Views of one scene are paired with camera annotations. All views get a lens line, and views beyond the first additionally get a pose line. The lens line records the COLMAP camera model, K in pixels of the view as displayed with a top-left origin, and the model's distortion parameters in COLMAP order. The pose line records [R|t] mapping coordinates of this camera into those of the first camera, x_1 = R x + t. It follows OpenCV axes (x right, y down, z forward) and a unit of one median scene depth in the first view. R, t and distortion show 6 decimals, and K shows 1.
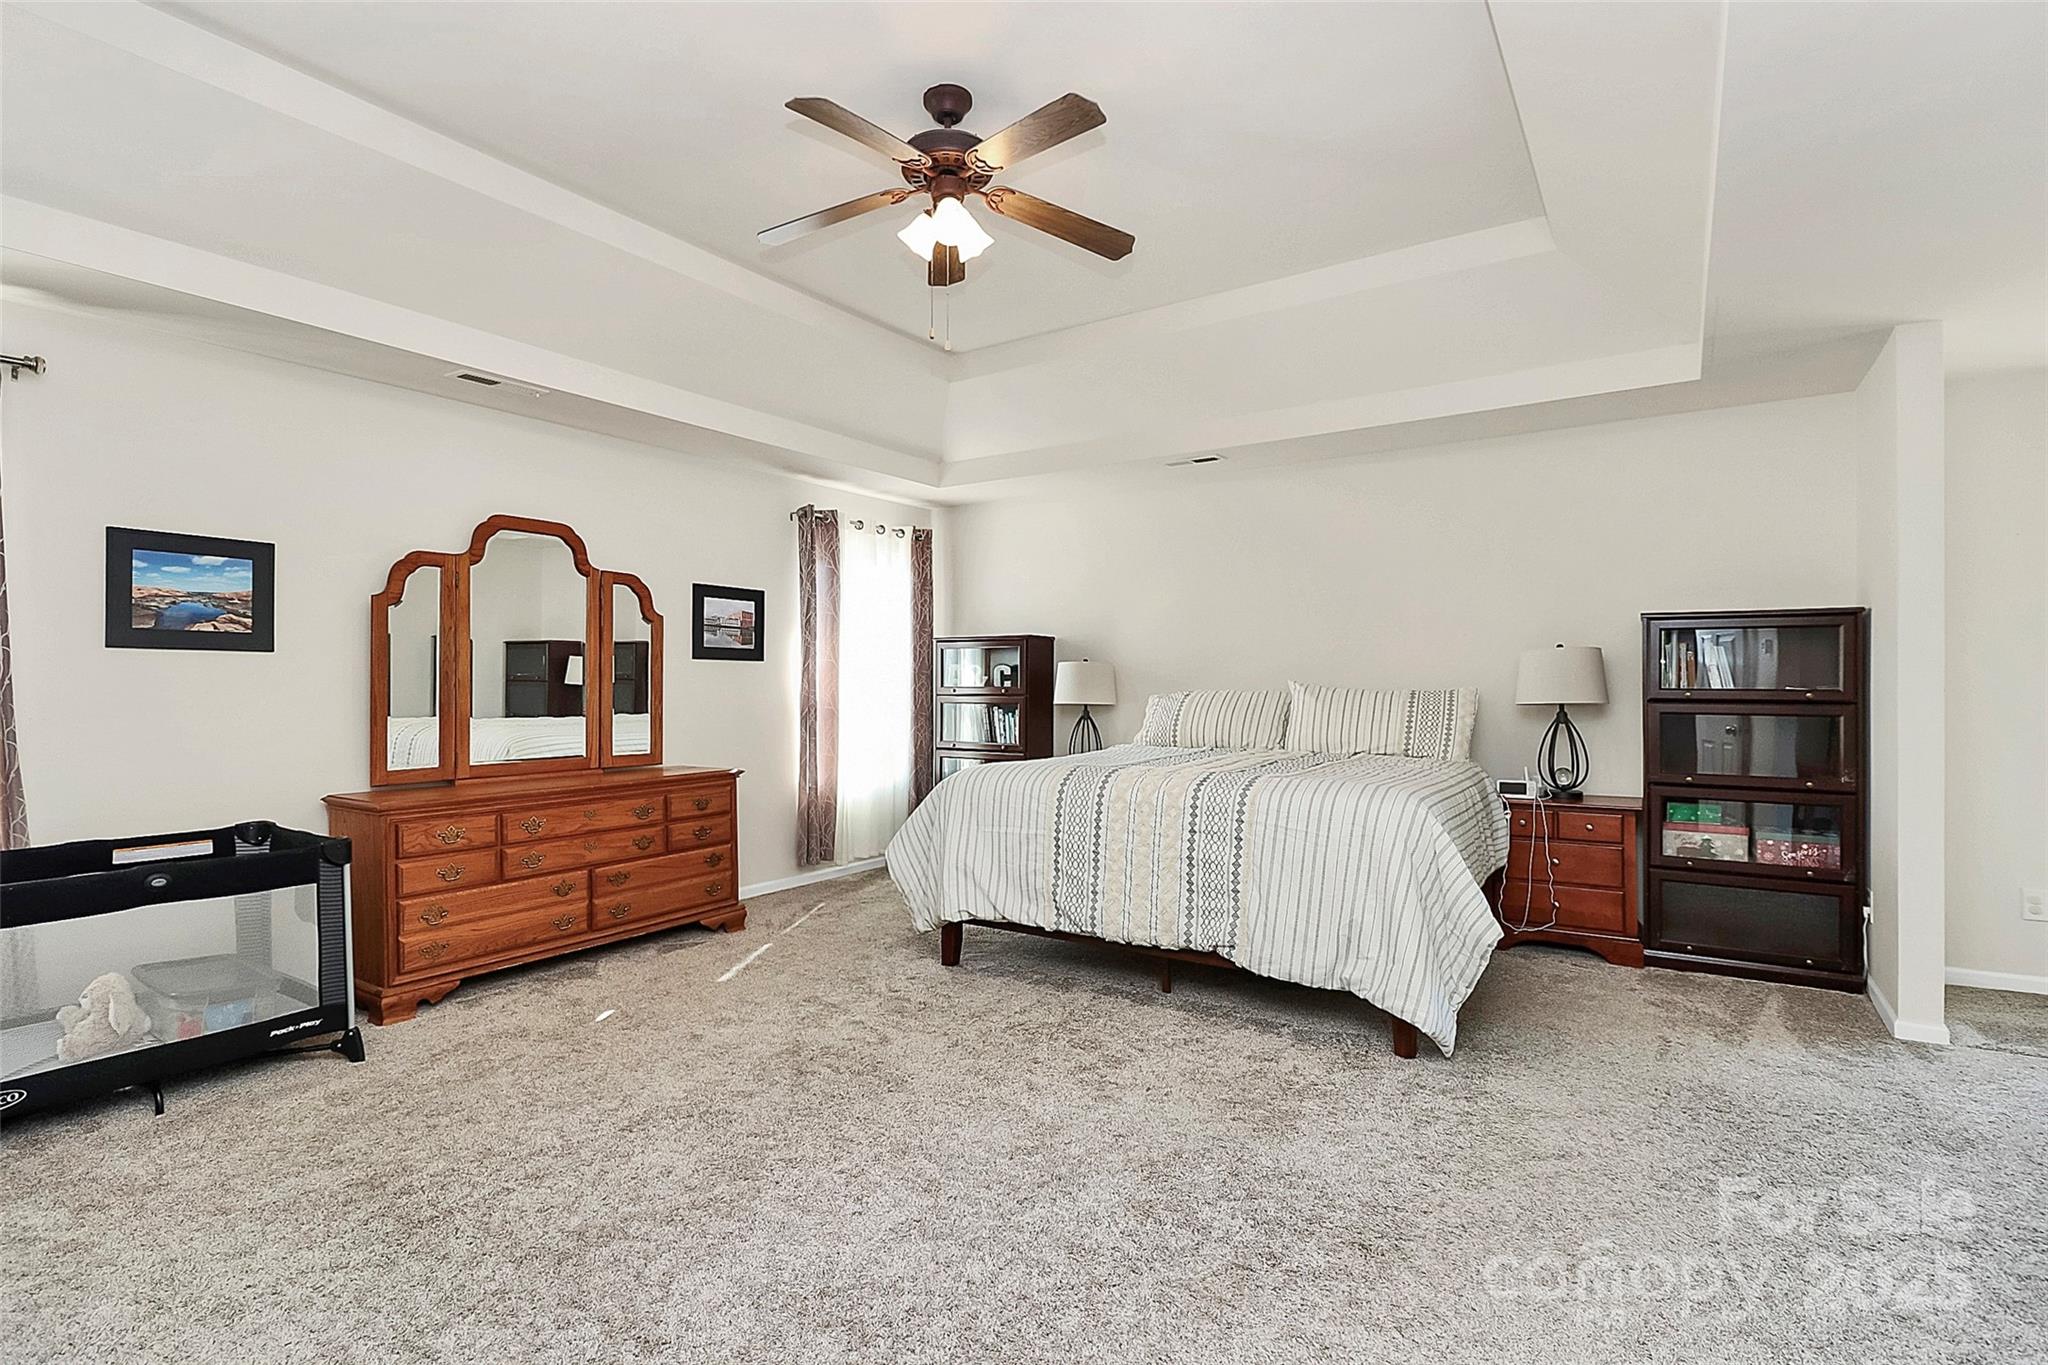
lens RADIAL K [[960.6, 0, 1024.0], [0, 960.6, 682.5], [0, 0, 1]] dist [0.000056, -0.011124]
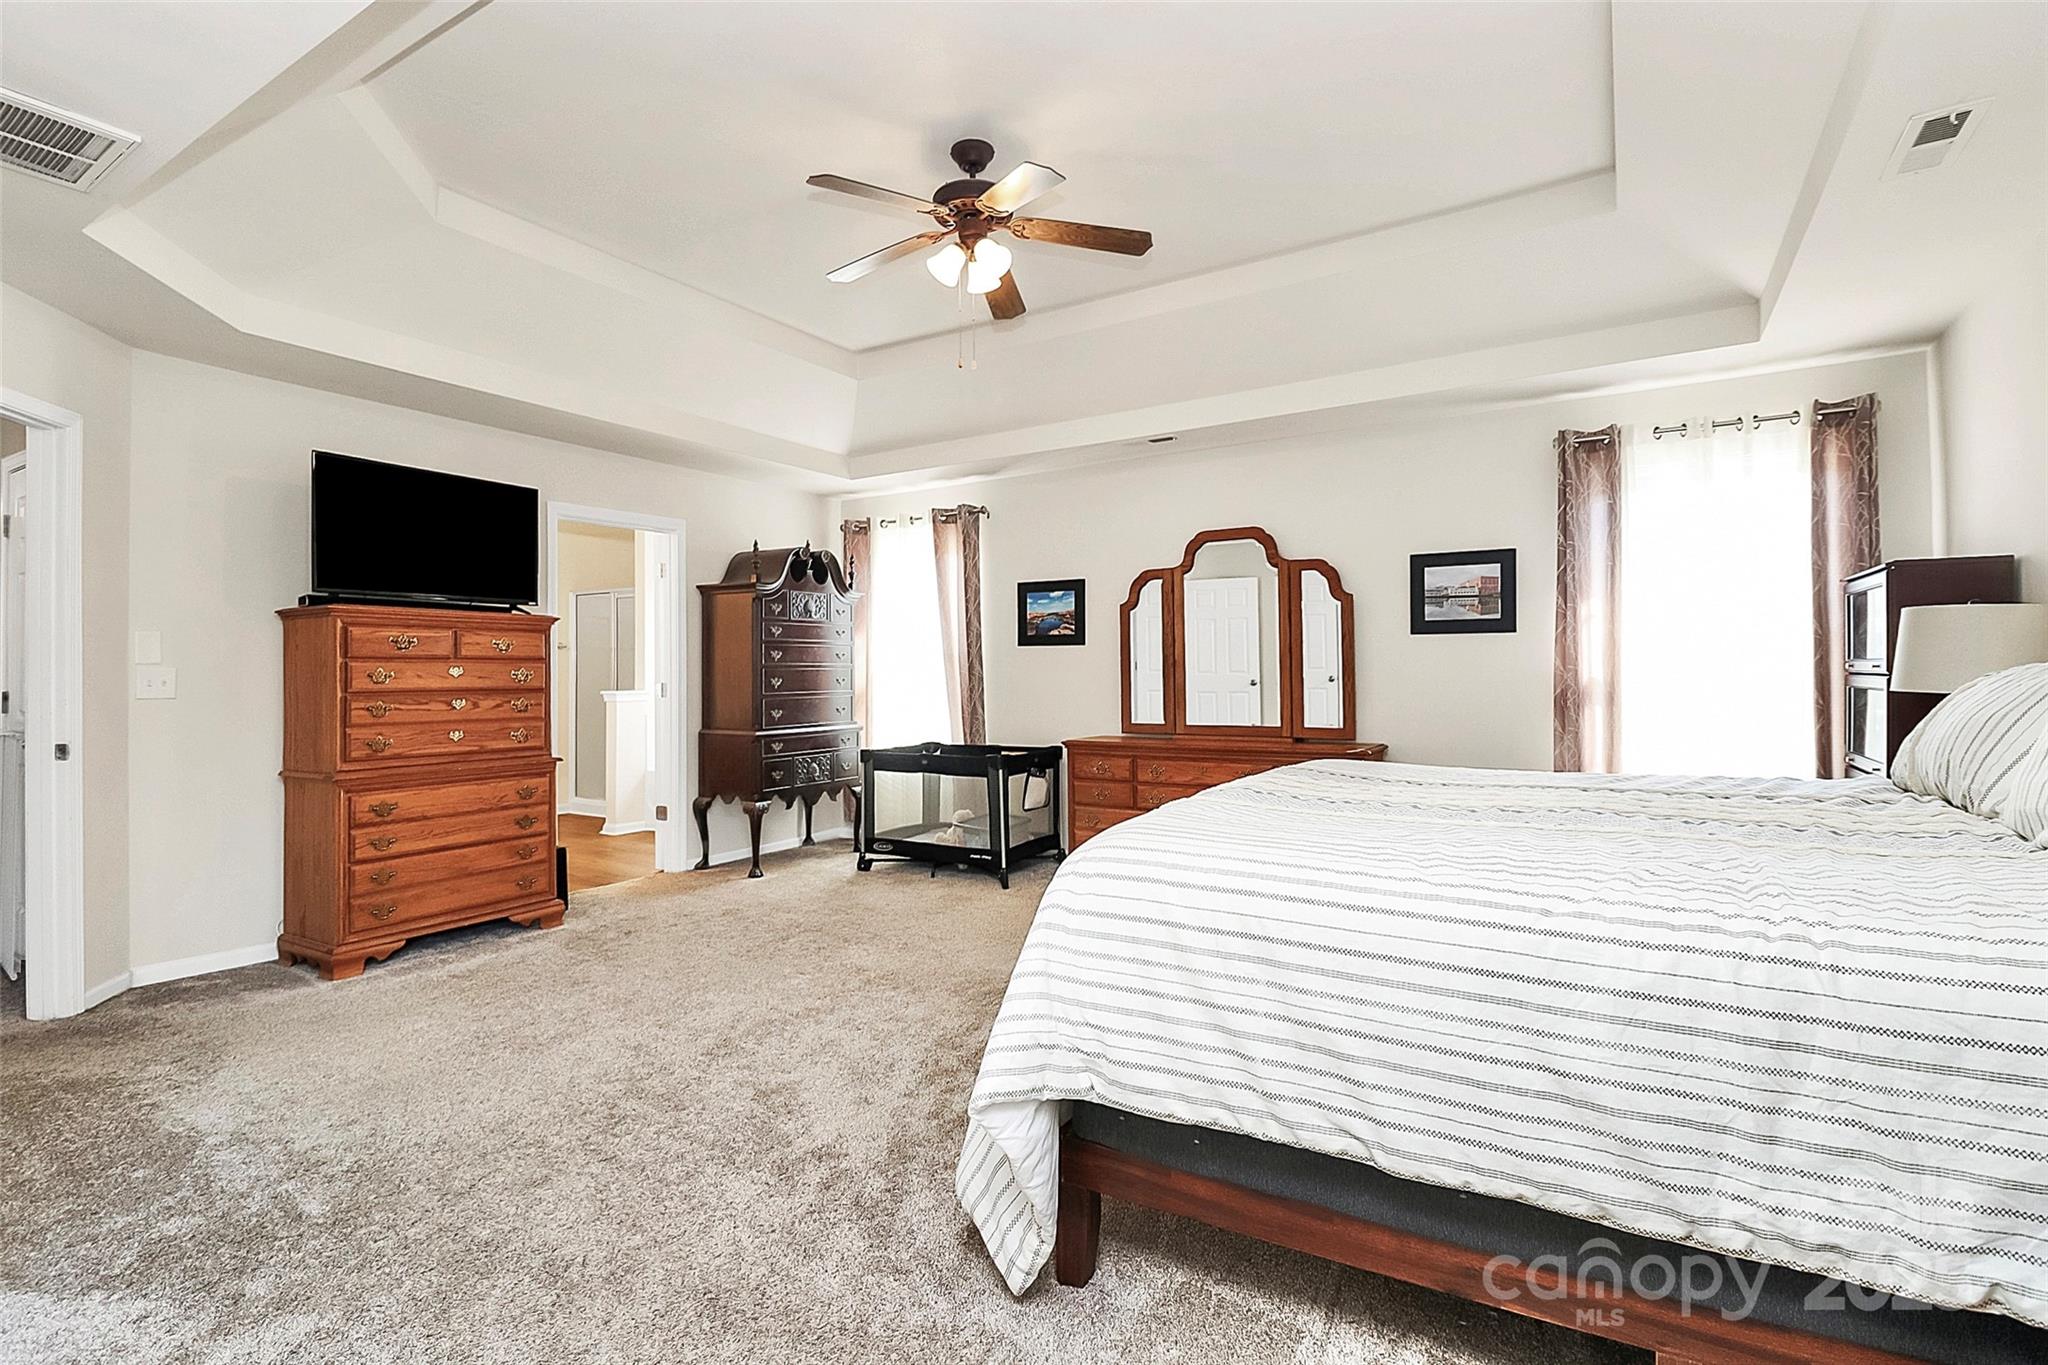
lens RADIAL K [[960.1, 0, 1020.7], [0, 960.1, 662.8], [0, 0, 1]] dist [0.001196, -0.011688]
pose [[0.024905, -0.008839, -0.999651, 0.809028], [0.008967, 0.999923, -0.008618, 0.011134], [0.999650, -0.008749, 0.024982, 0.801631]]
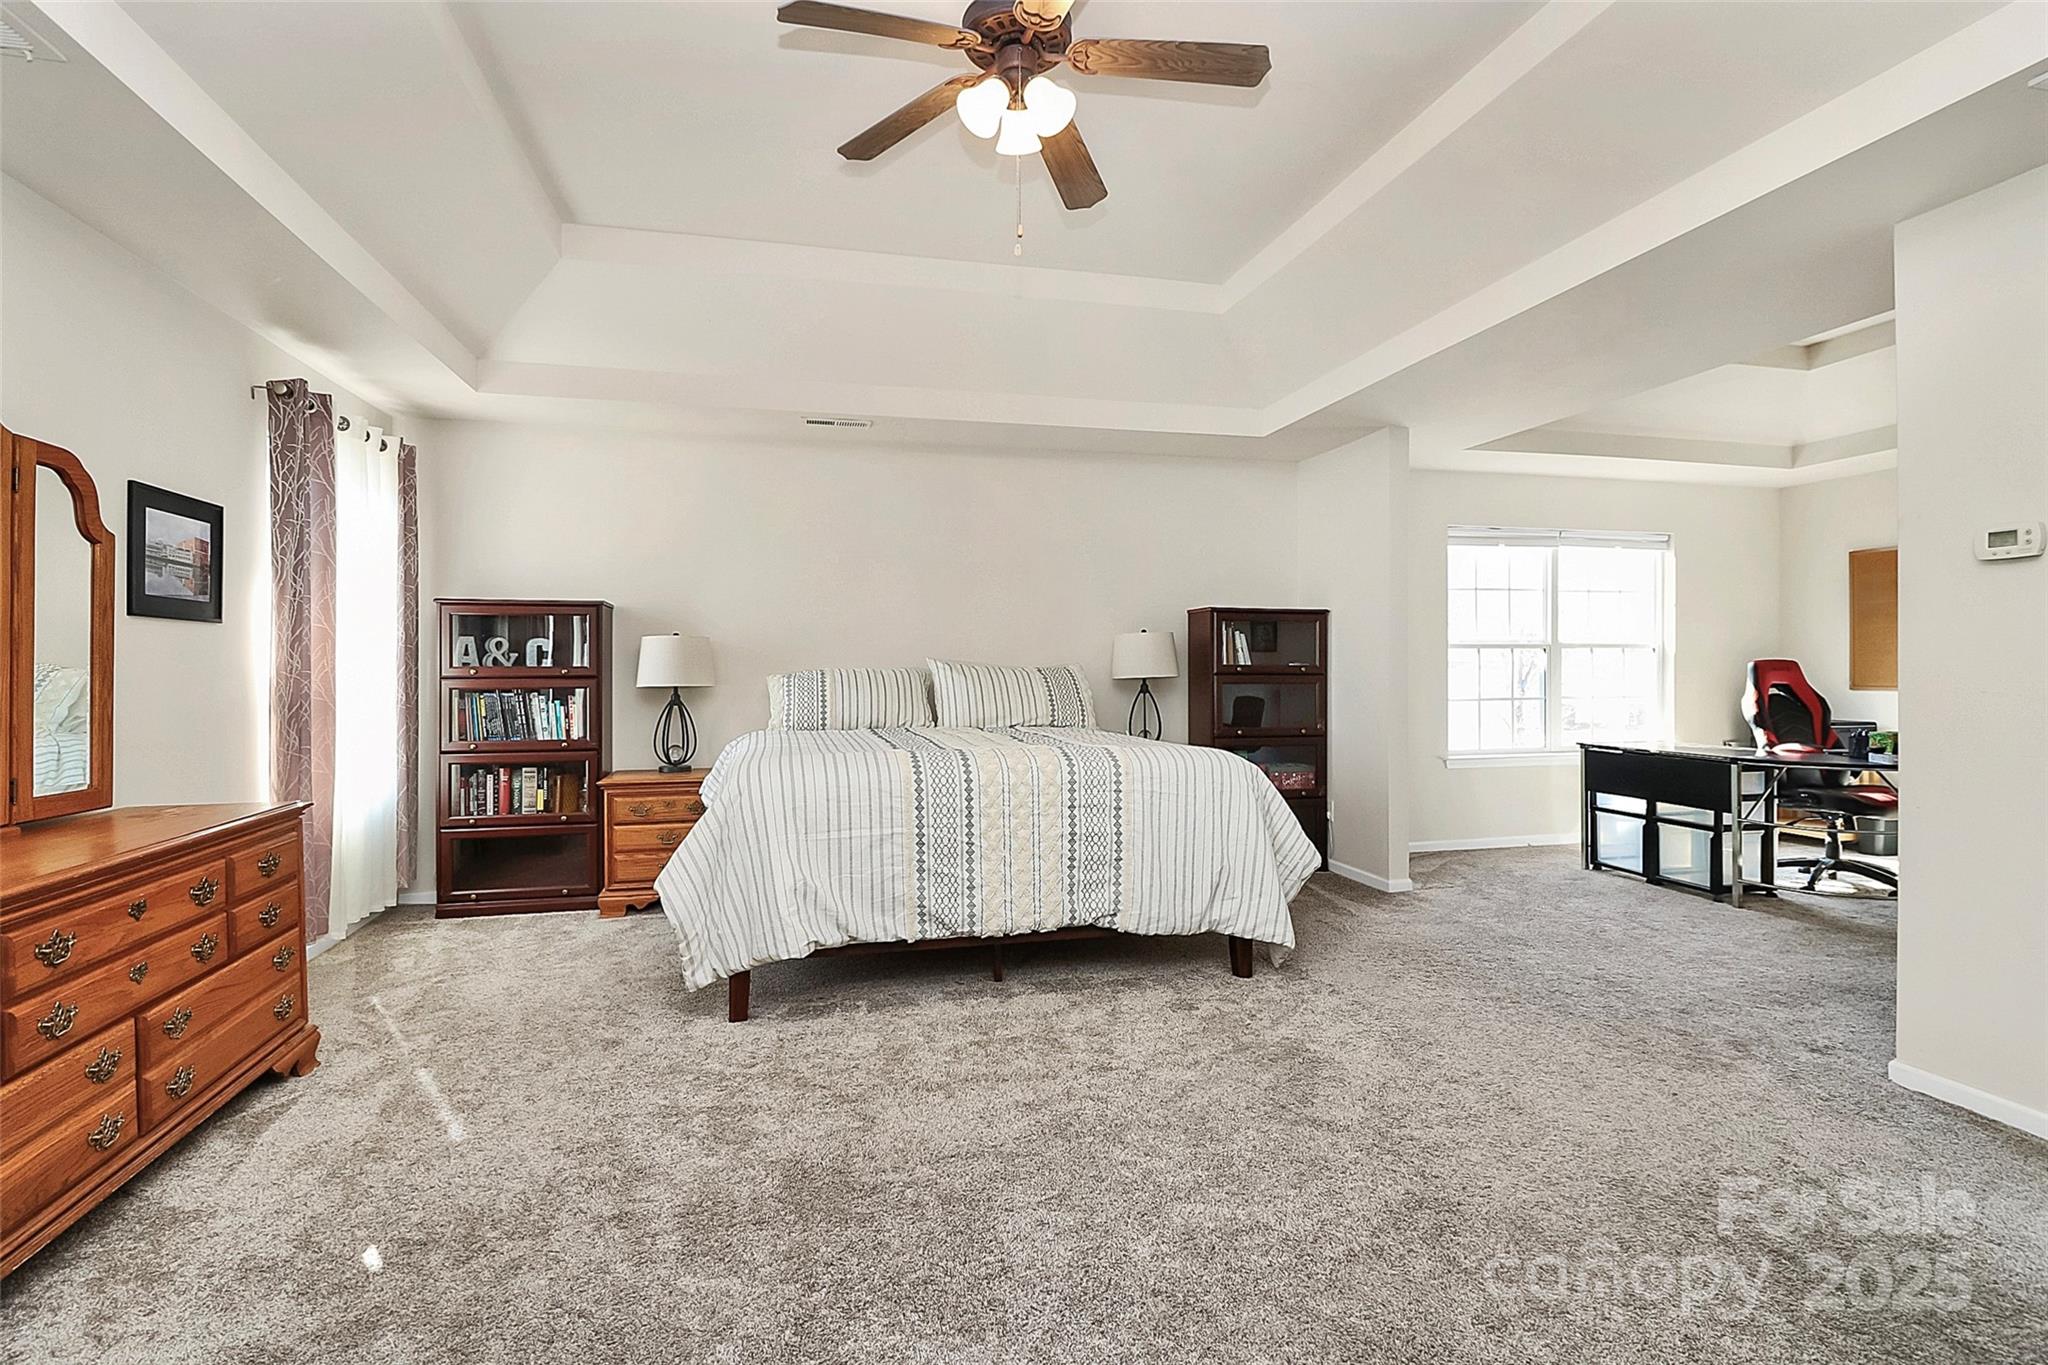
lens RADIAL K [[960.1, 0, 1020.7], [0, 960.1, 662.8], [0, 0, 1]] dist [0.001196, -0.011688]
pose [[0.683565, 0.001349, 0.729889, -0.535221], [0.002249, 0.999990, -0.003955, 0.008953], [-0.729886, 0.004345, 0.683555, 0.329107]]
